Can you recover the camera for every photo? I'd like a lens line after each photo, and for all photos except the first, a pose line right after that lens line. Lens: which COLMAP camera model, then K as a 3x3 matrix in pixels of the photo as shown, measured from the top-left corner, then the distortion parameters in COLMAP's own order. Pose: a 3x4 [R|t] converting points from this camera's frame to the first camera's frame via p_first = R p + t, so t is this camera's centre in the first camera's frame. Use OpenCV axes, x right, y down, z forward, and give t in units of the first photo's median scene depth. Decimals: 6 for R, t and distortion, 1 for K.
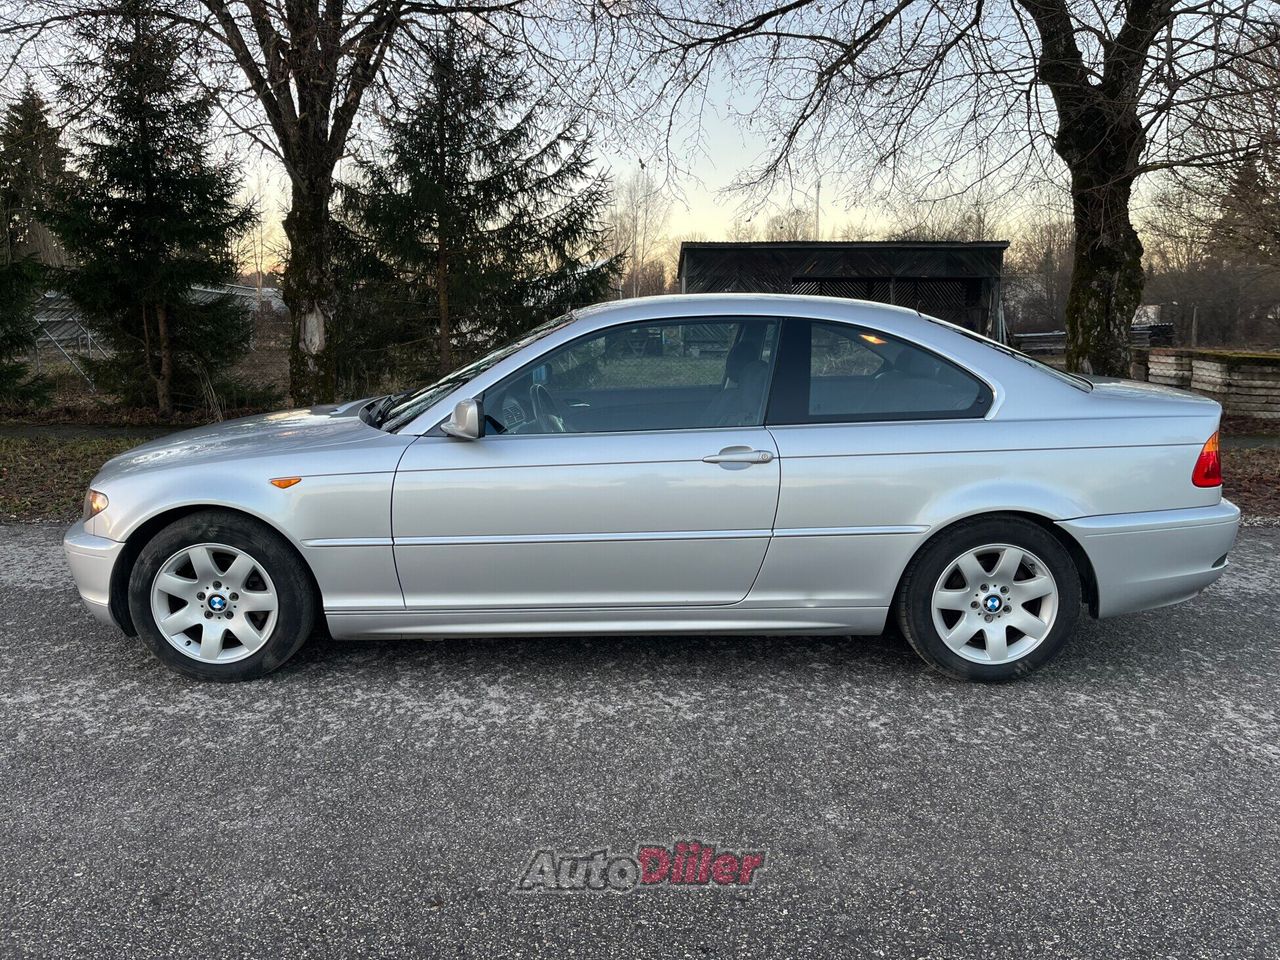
lens RADIAL K [[967.4, 0, 639.4], [0, 967.4, 472.9], [0, 0, 1]] dist [0.058888, -0.079267]
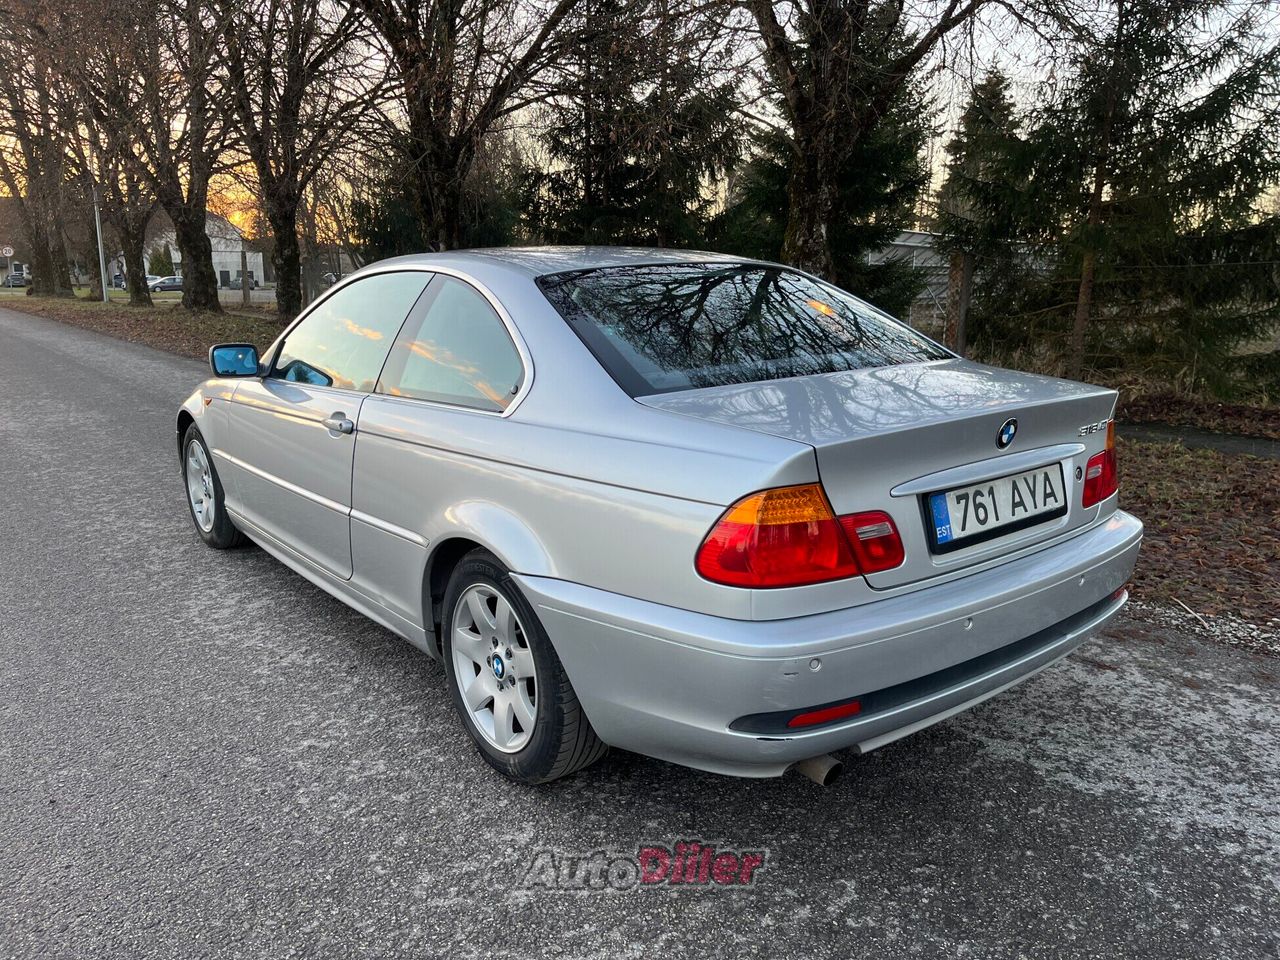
lens RADIAL K [[967.4, 0, 634.3], [0, 967.4, 479.2], [0, 0, 1]] dist [0.058888, -0.079267]
pose [[0.613697, 0.164403, -0.772236, 4.775455], [-0.132207, 0.985669, 0.104776, -0.474082], [0.778394, 0.037794, 0.626637, 3.029782]]
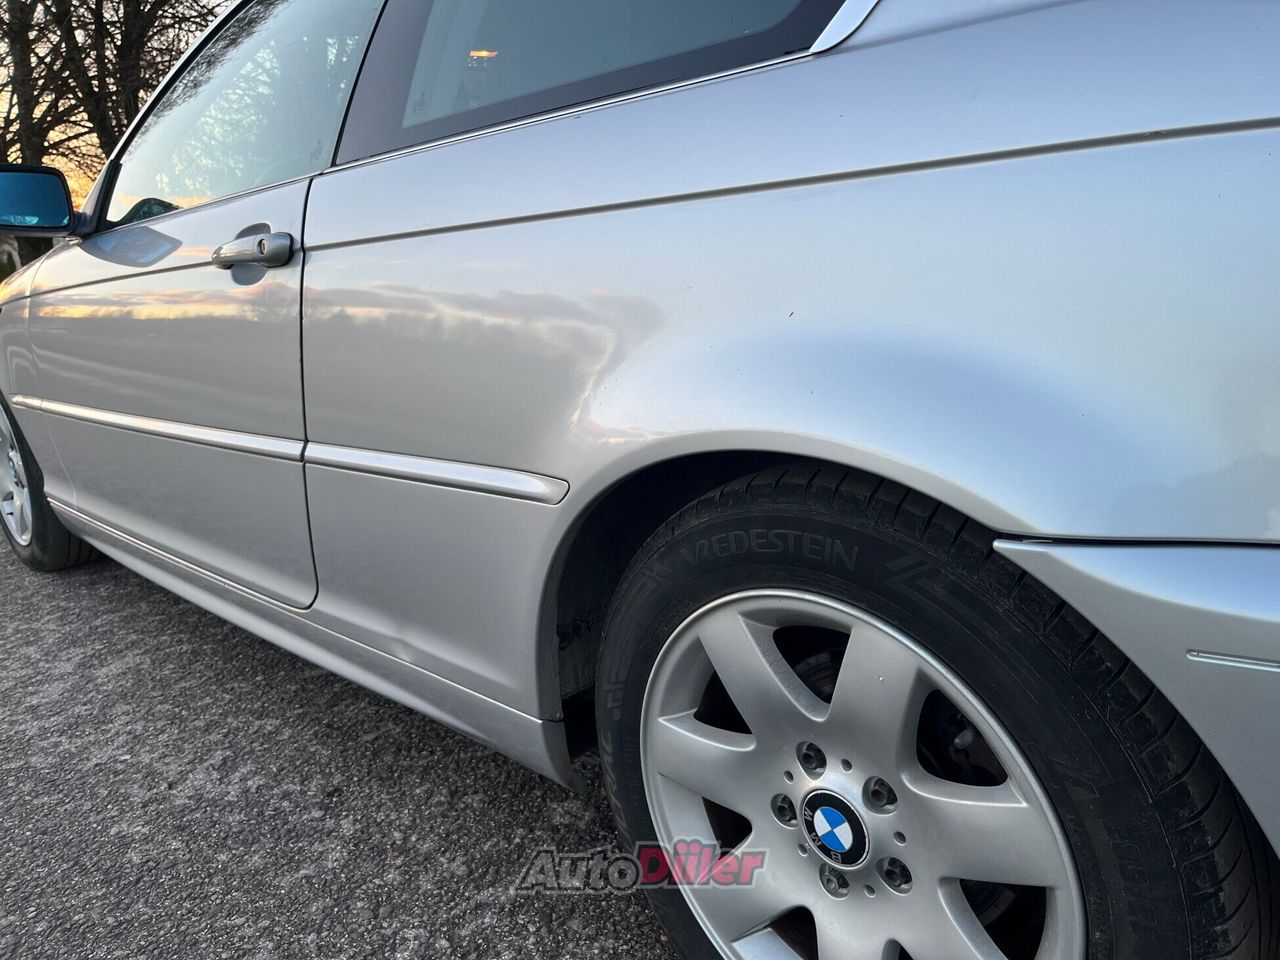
lens RADIAL K [[967.4, 0, 644.4], [0, 967.4, 471.0], [0, 0, 1]] dist [0.058888, -0.079267]
pose [[0.708123, 0.115153, -0.696635, 2.417518], [-0.054449, 0.992580, 0.108726, 0.094546], [0.703986, -0.039060, 0.709139, 3.910764]]
